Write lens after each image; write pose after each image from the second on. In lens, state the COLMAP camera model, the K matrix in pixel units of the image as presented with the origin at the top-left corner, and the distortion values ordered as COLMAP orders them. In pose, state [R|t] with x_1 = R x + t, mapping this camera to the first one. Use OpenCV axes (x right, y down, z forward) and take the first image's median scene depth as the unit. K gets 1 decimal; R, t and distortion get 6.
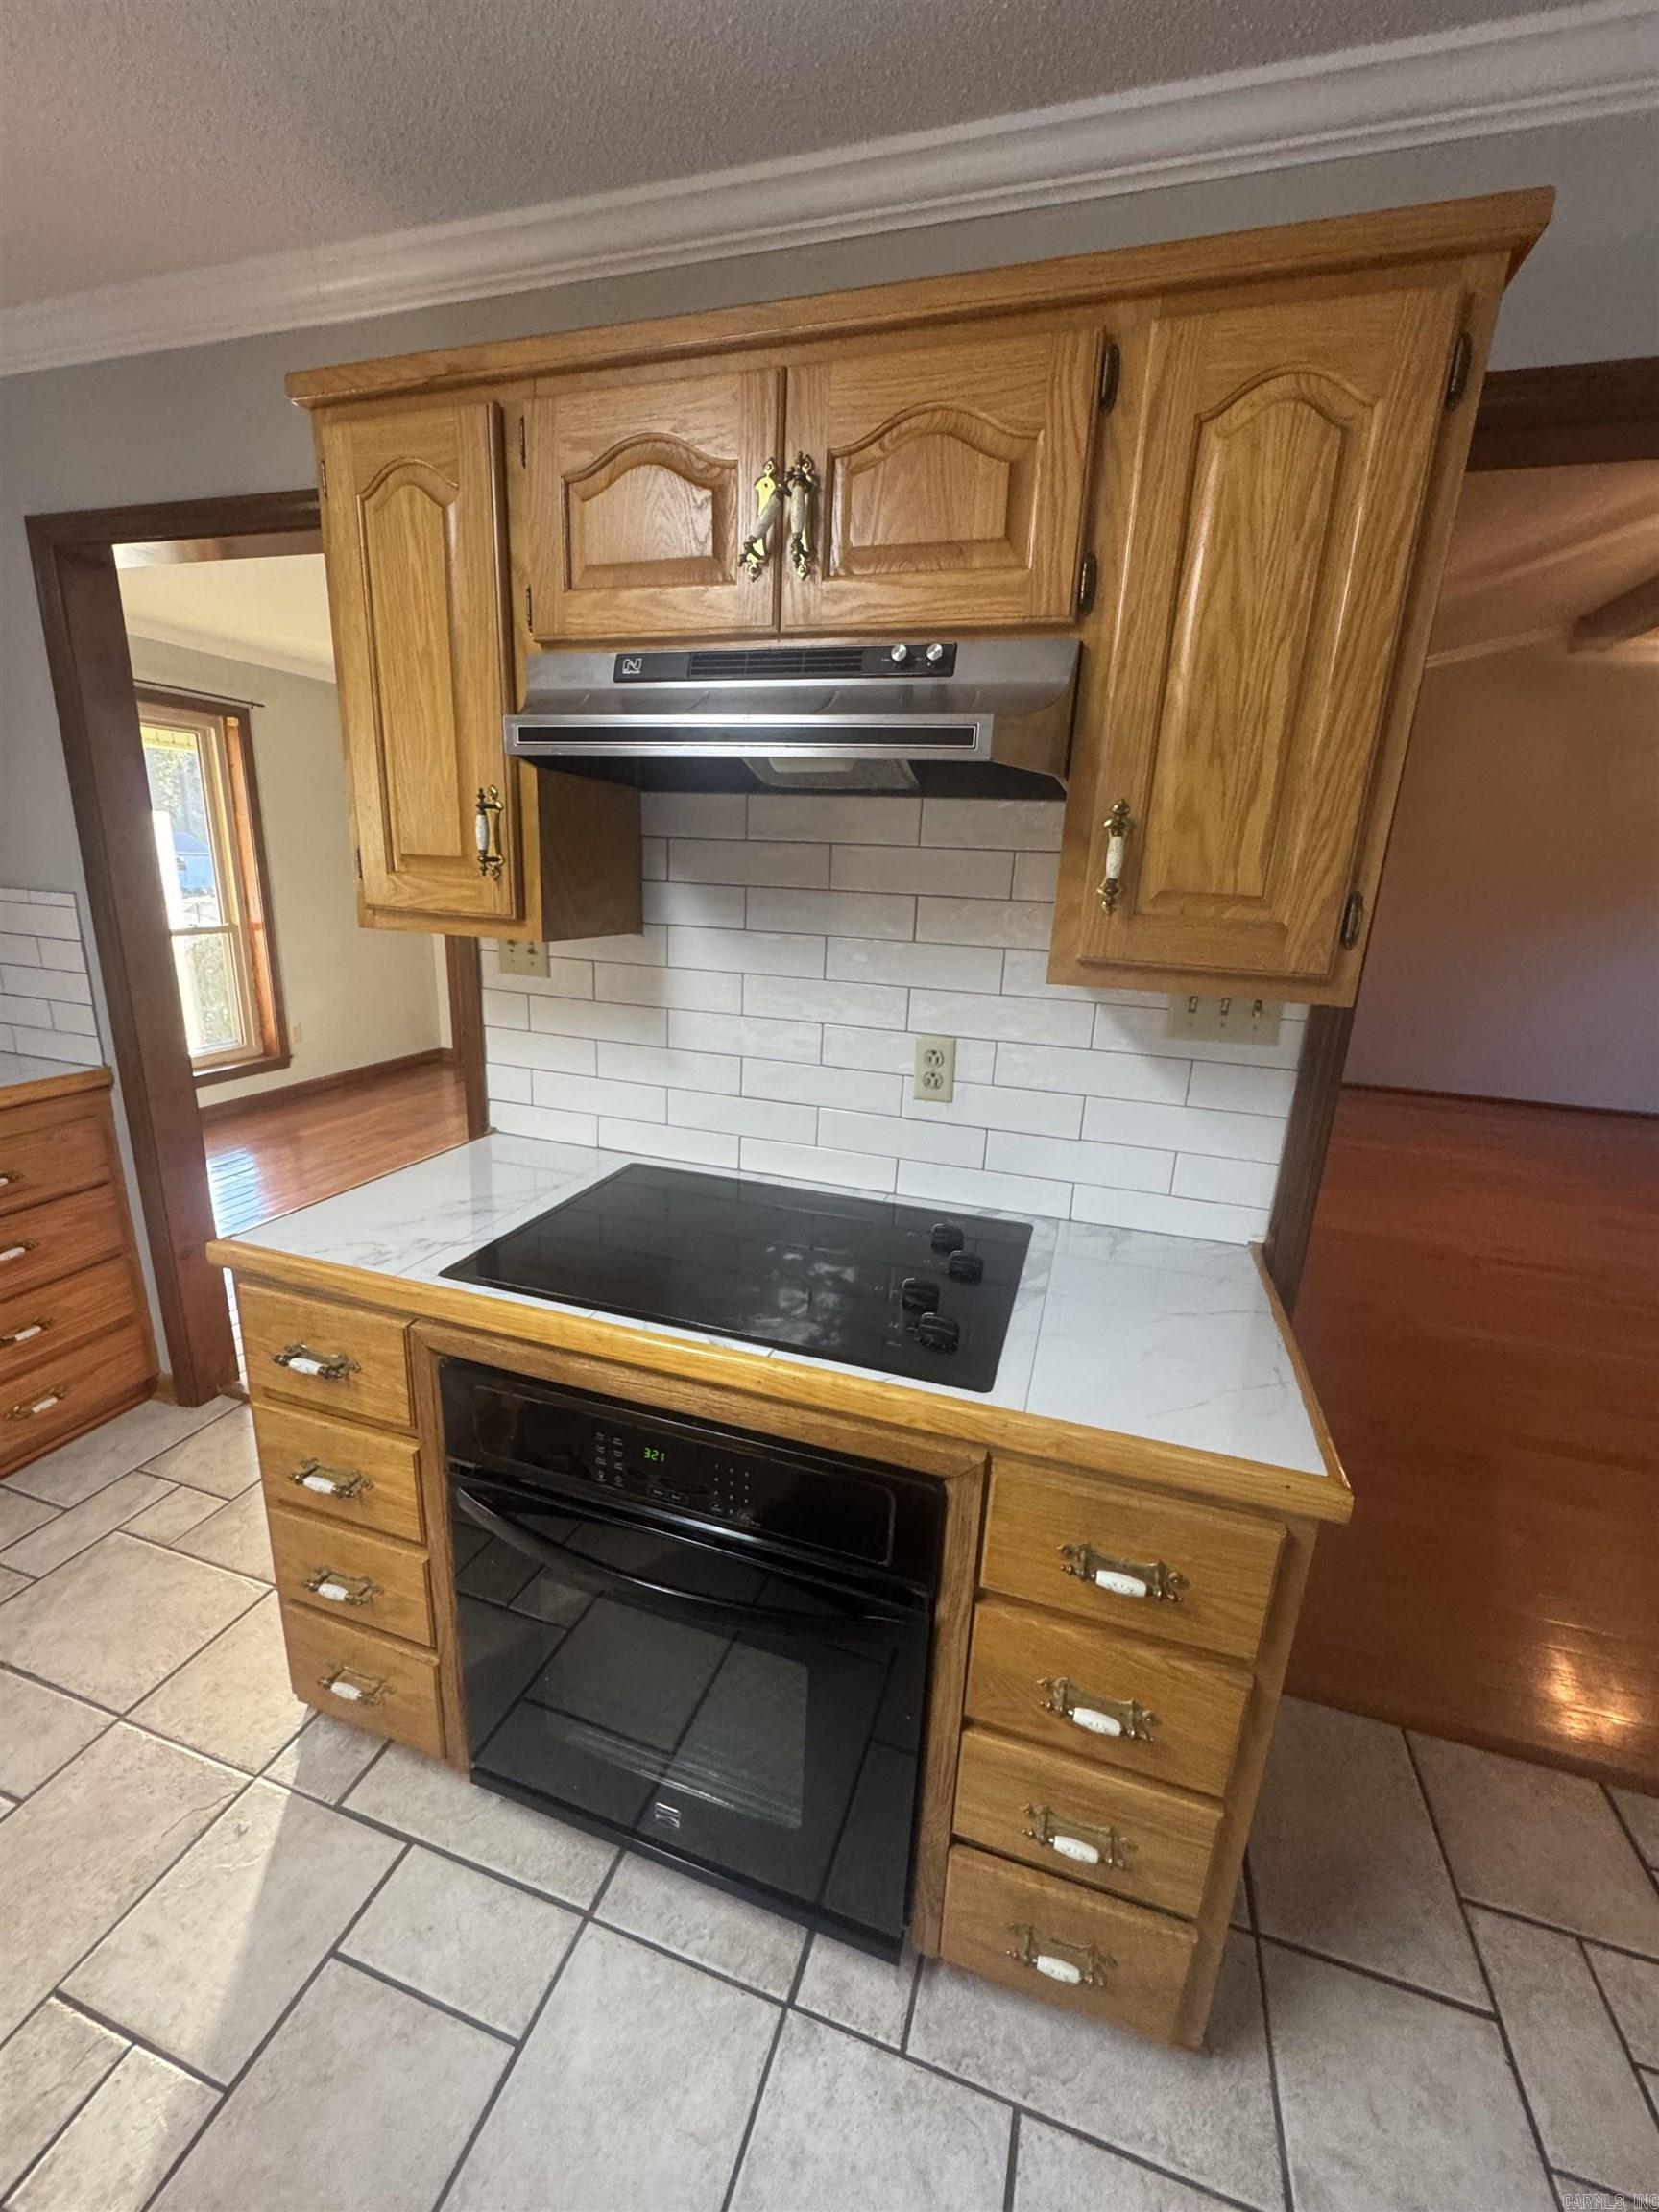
lens RADIAL K [[883.4, 0, 831.5], [0, 883.4, 1103.1], [0, 0, 1]] dist [-0.002521, -0.000319]
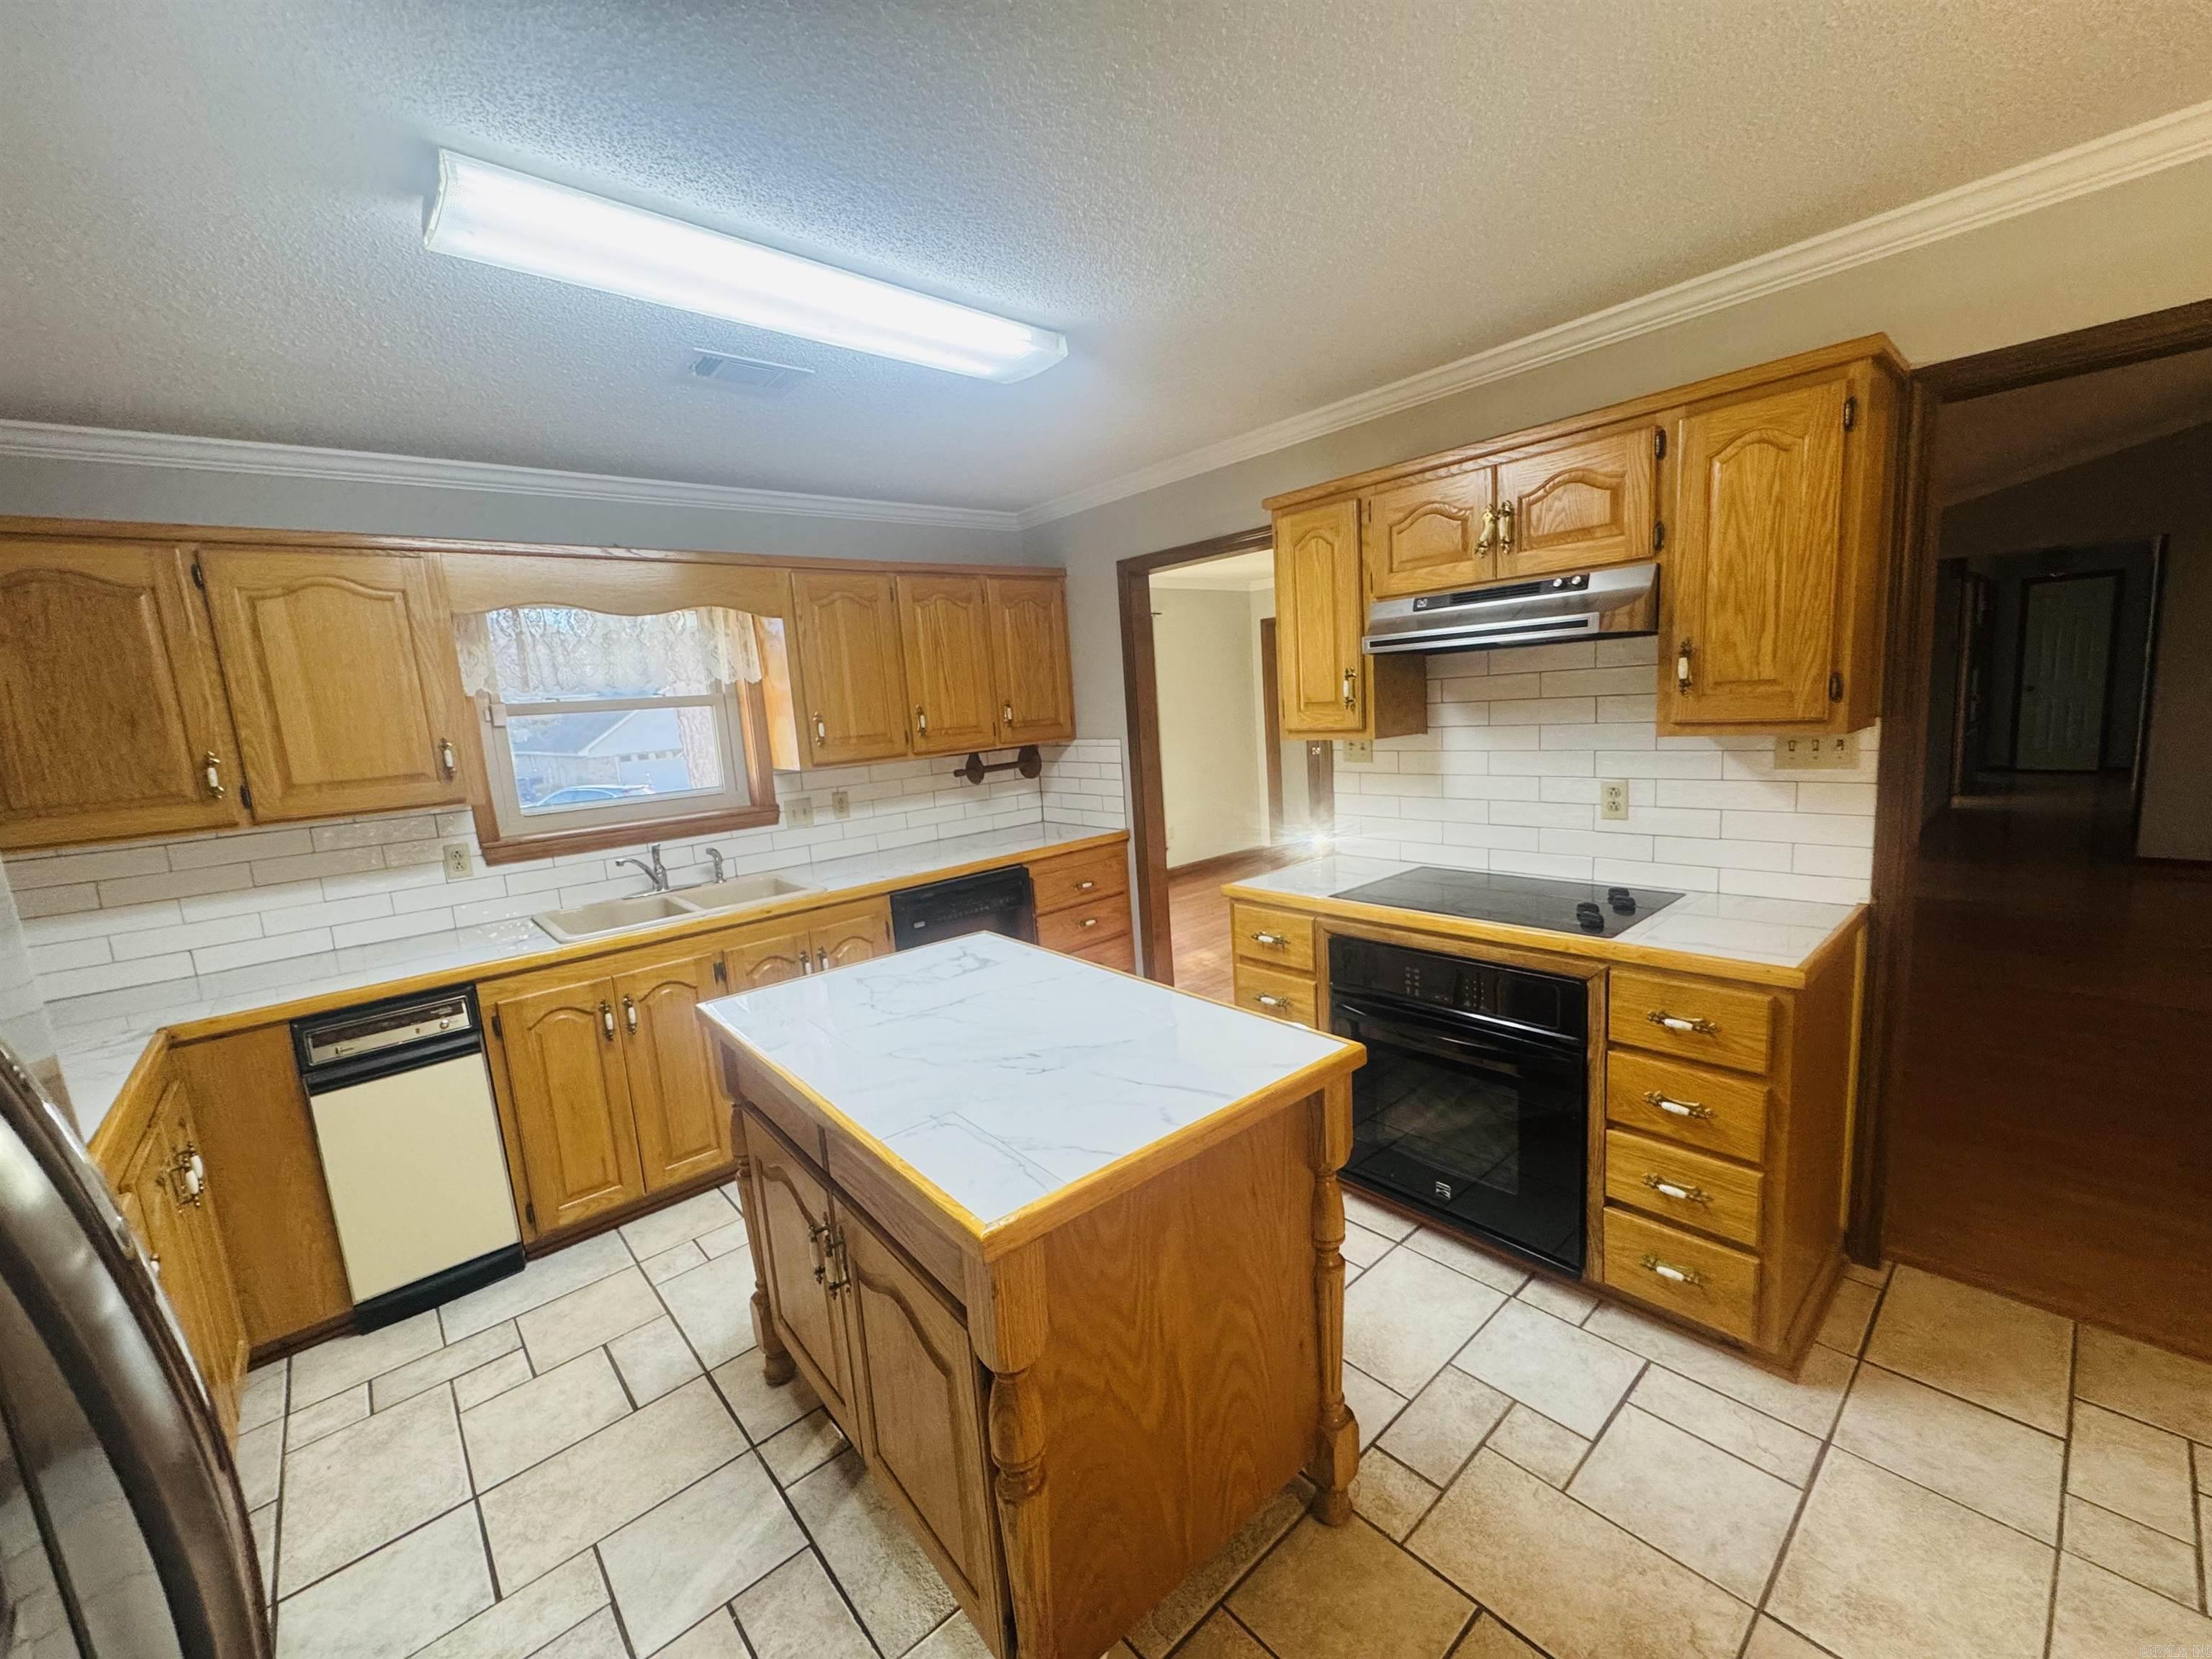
lens RADIAL K [[883.4, 0, 1106.4], [0, 883.4, 828.4], [0, 0, 1]] dist [-0.002521, -0.000319]
pose [[0.850696, -0.025682, -0.525030, 0.227896], [-0.032605, 0.994304, -0.101467, 0.277811], [0.524646, 0.103436, 0.845014, -1.133418]]
